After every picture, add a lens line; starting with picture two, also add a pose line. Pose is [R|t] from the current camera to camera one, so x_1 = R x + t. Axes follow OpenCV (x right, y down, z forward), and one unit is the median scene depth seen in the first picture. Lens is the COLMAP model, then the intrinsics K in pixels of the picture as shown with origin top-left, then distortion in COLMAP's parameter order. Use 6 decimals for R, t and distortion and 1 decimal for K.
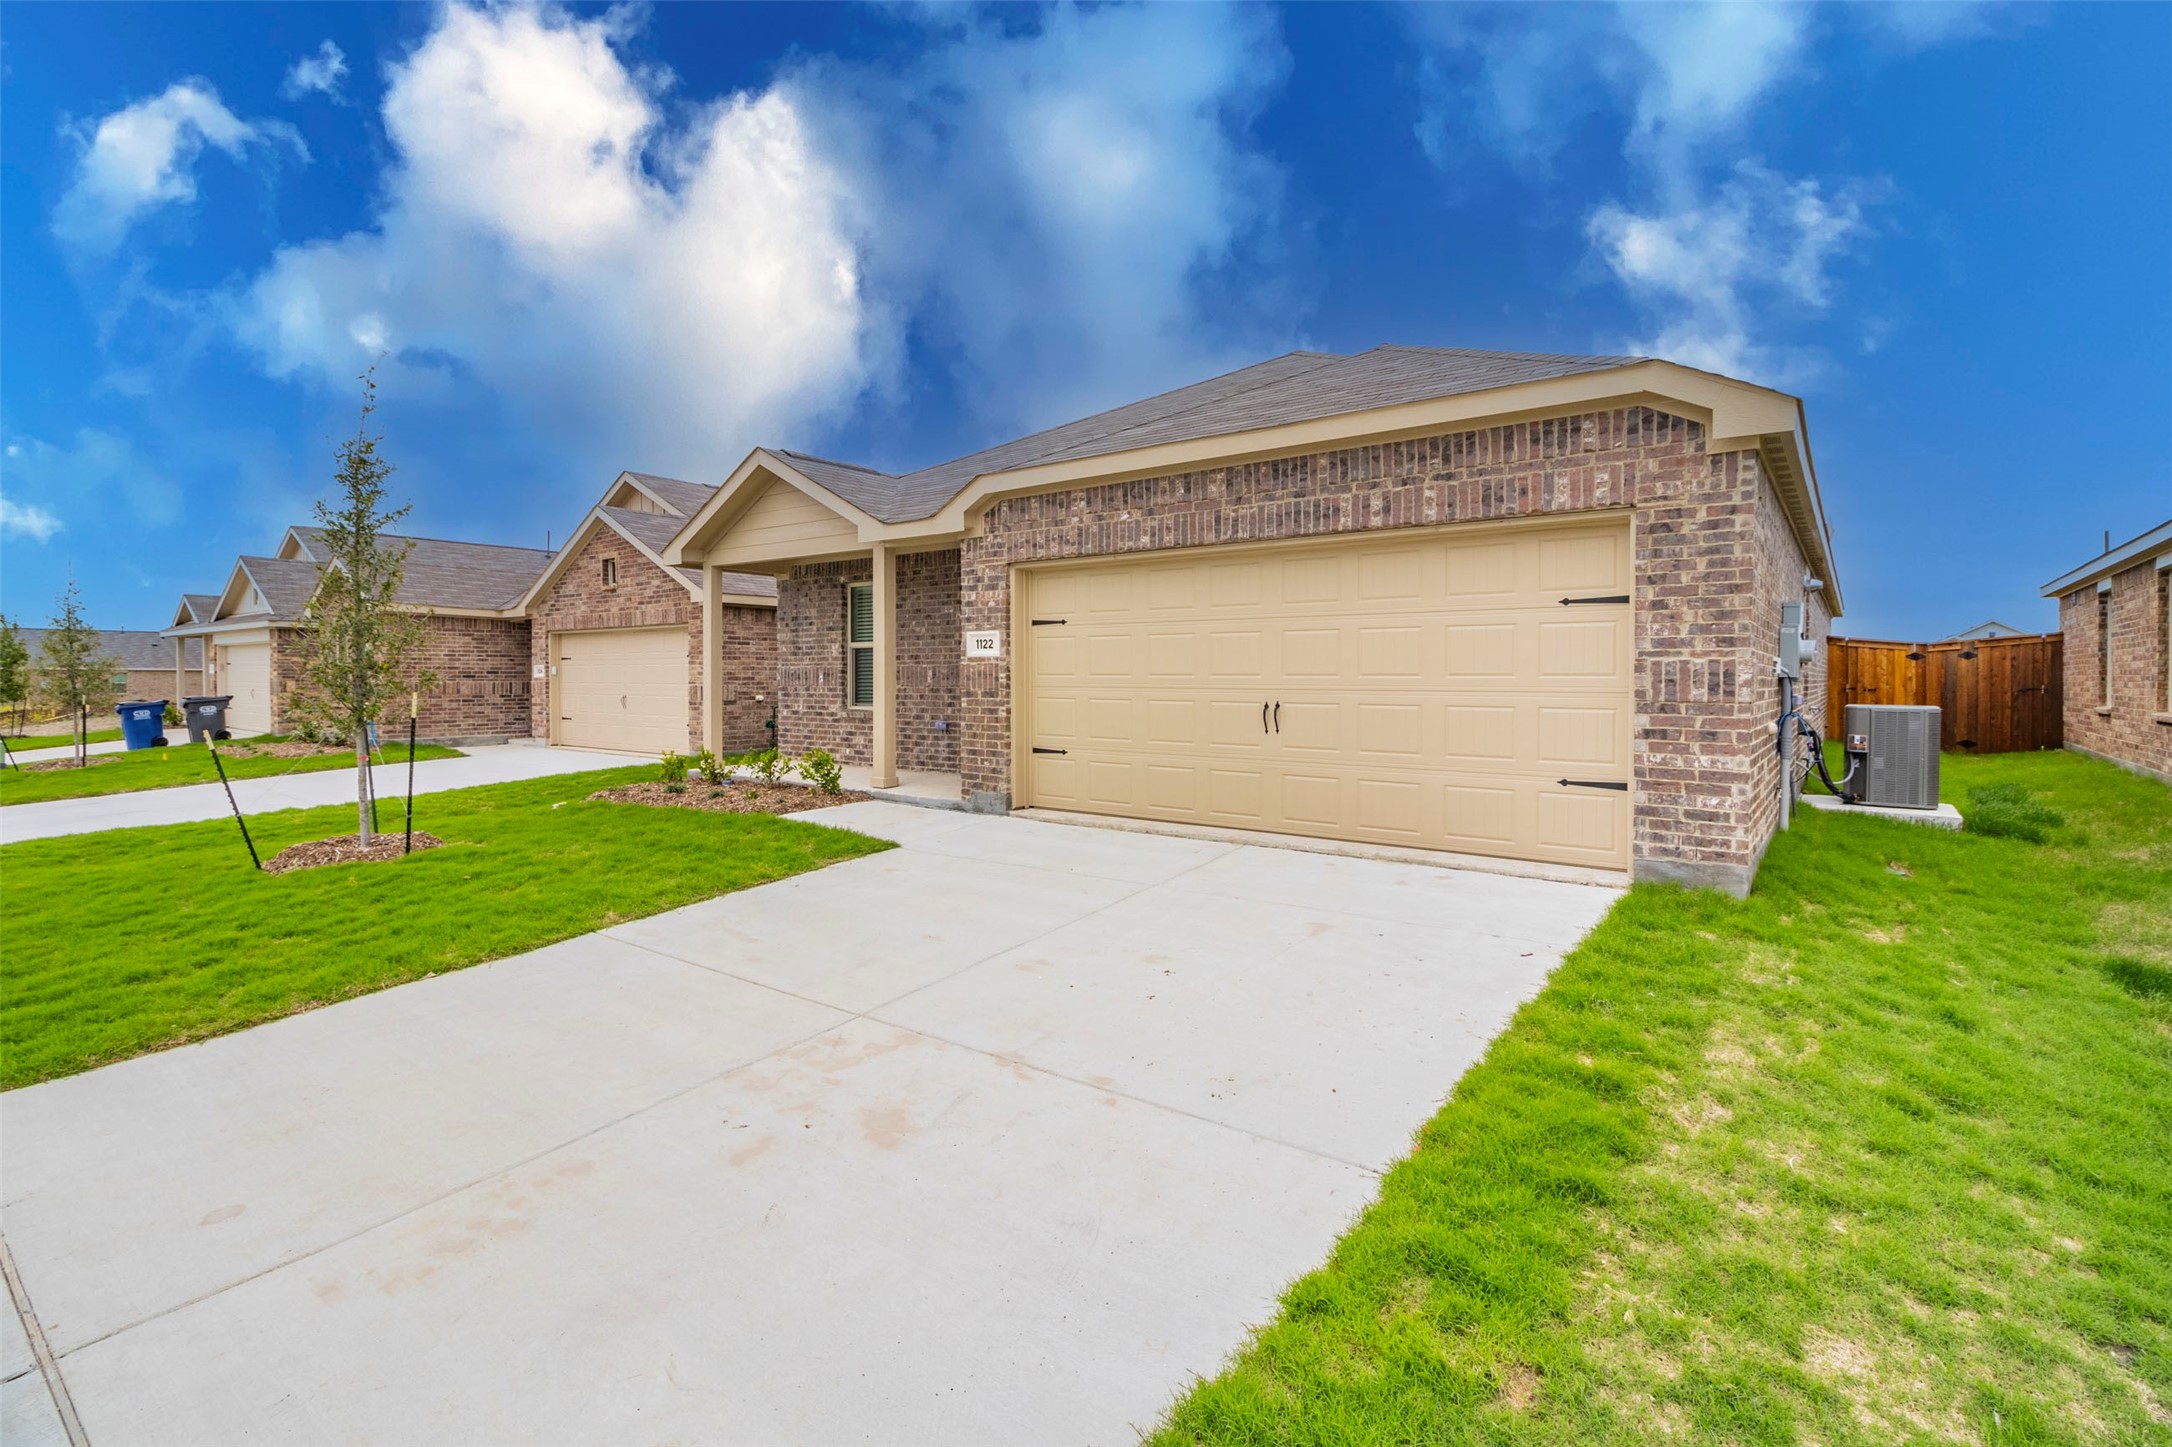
lens RADIAL K [[1005.8, 0, 1091.9], [0, 1005.8, 686.1], [0, 0, 1]] dist [0.000510, -0.010015]
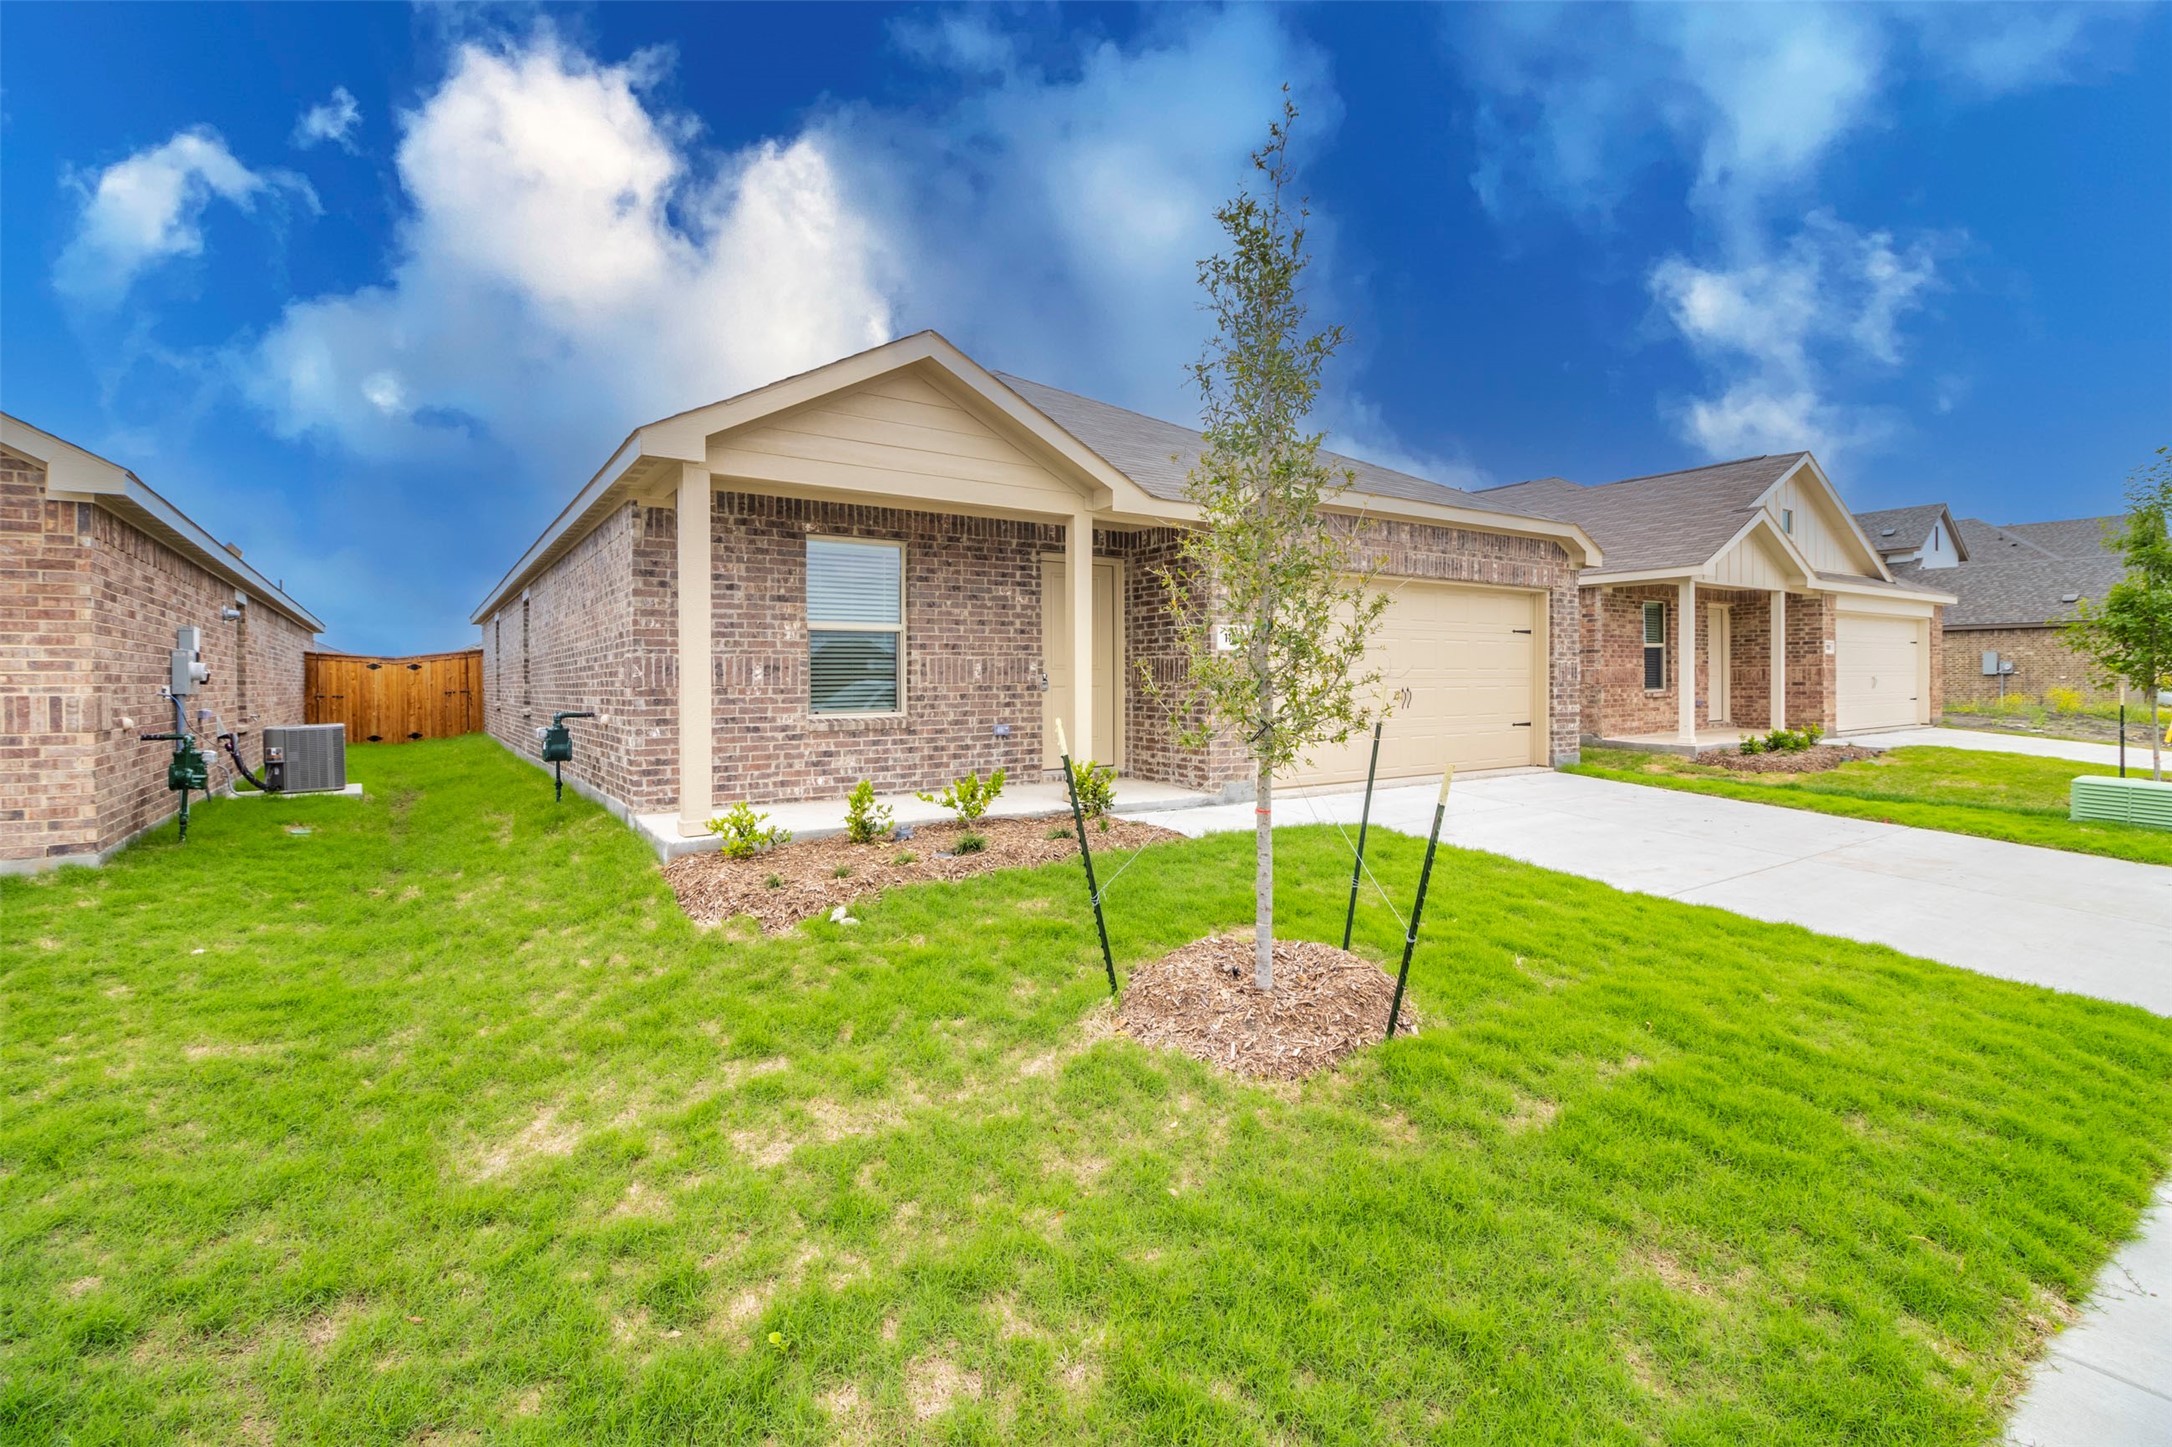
lens RADIAL K [[1005.8, 0, 1091.9], [0, 1005.8, 686.1], [0, 0, 1]] dist [0.000510, -0.010015]
pose [[0.298814, -0.007339, 0.954283, -1.434370], [0.015864, 0.999870, 0.002722, 0.002892], [-0.954180, 0.014325, 0.298892, 1.057972]]
